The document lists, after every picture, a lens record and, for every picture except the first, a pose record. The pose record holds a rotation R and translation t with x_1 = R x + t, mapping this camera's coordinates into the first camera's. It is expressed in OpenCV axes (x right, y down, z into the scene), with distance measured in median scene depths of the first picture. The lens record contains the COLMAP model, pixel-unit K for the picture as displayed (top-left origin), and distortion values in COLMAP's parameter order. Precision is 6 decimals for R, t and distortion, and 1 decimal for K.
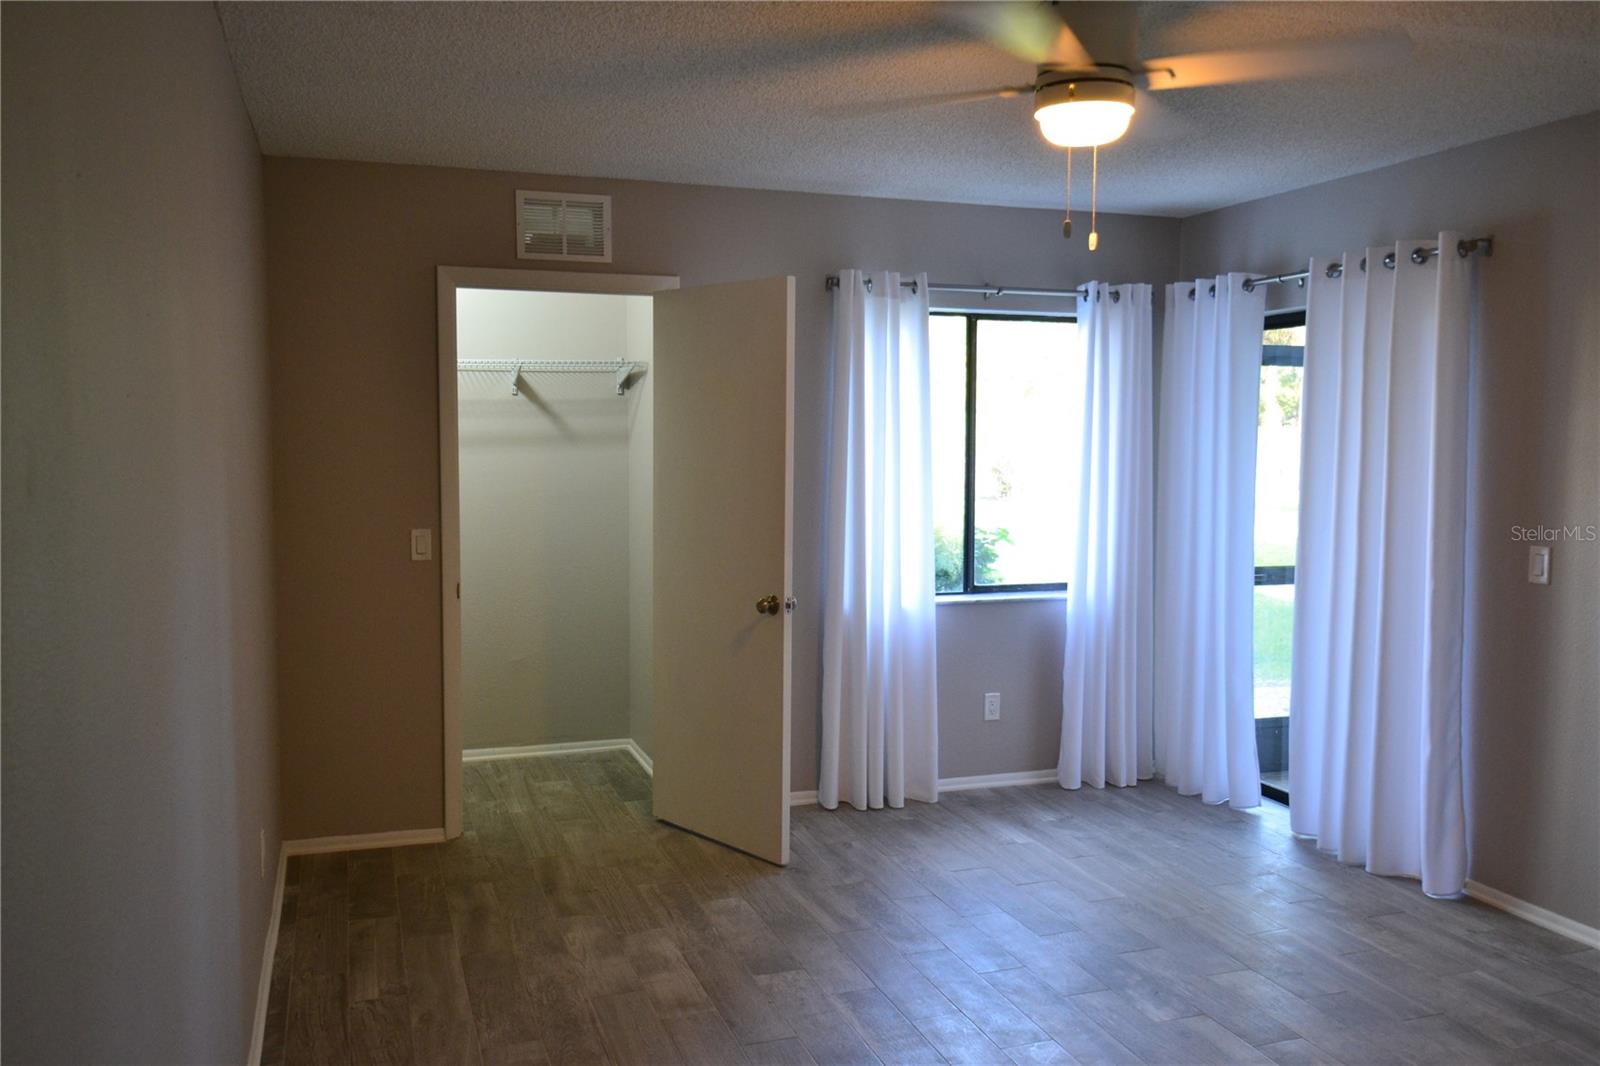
lens RADIAL K [[1261.4, 0, 800.0], [0, 1261.4, 533.0], [0, 0, 1]] dist [0.031686, -0.006243]
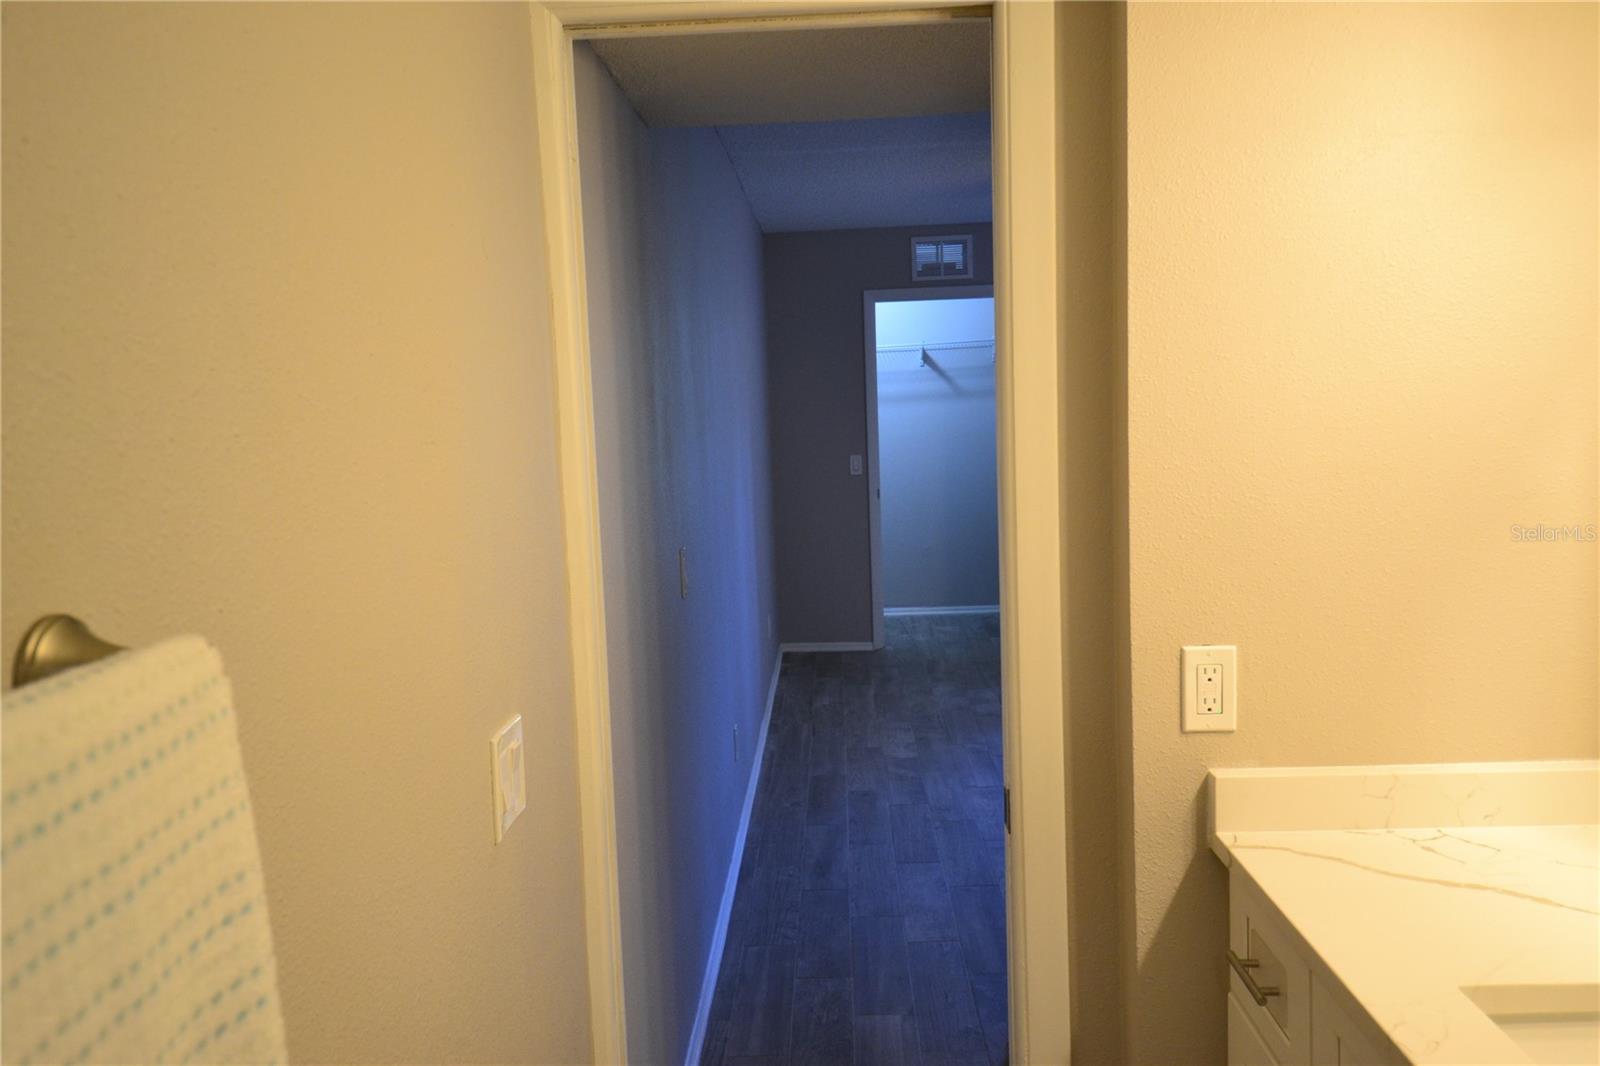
lens RADIAL K [[1259.0, 0, 800.0], [0, 1259.0, 533.0], [0, 0, 1]] dist [-0.000970, -0.000168]
pose [[0.931702, -0.000203, -0.363224, 0.210529], [0.013697, 0.999308, 0.034578, 0.038430], [0.362966, -0.037191, 0.931060, -0.507479]]
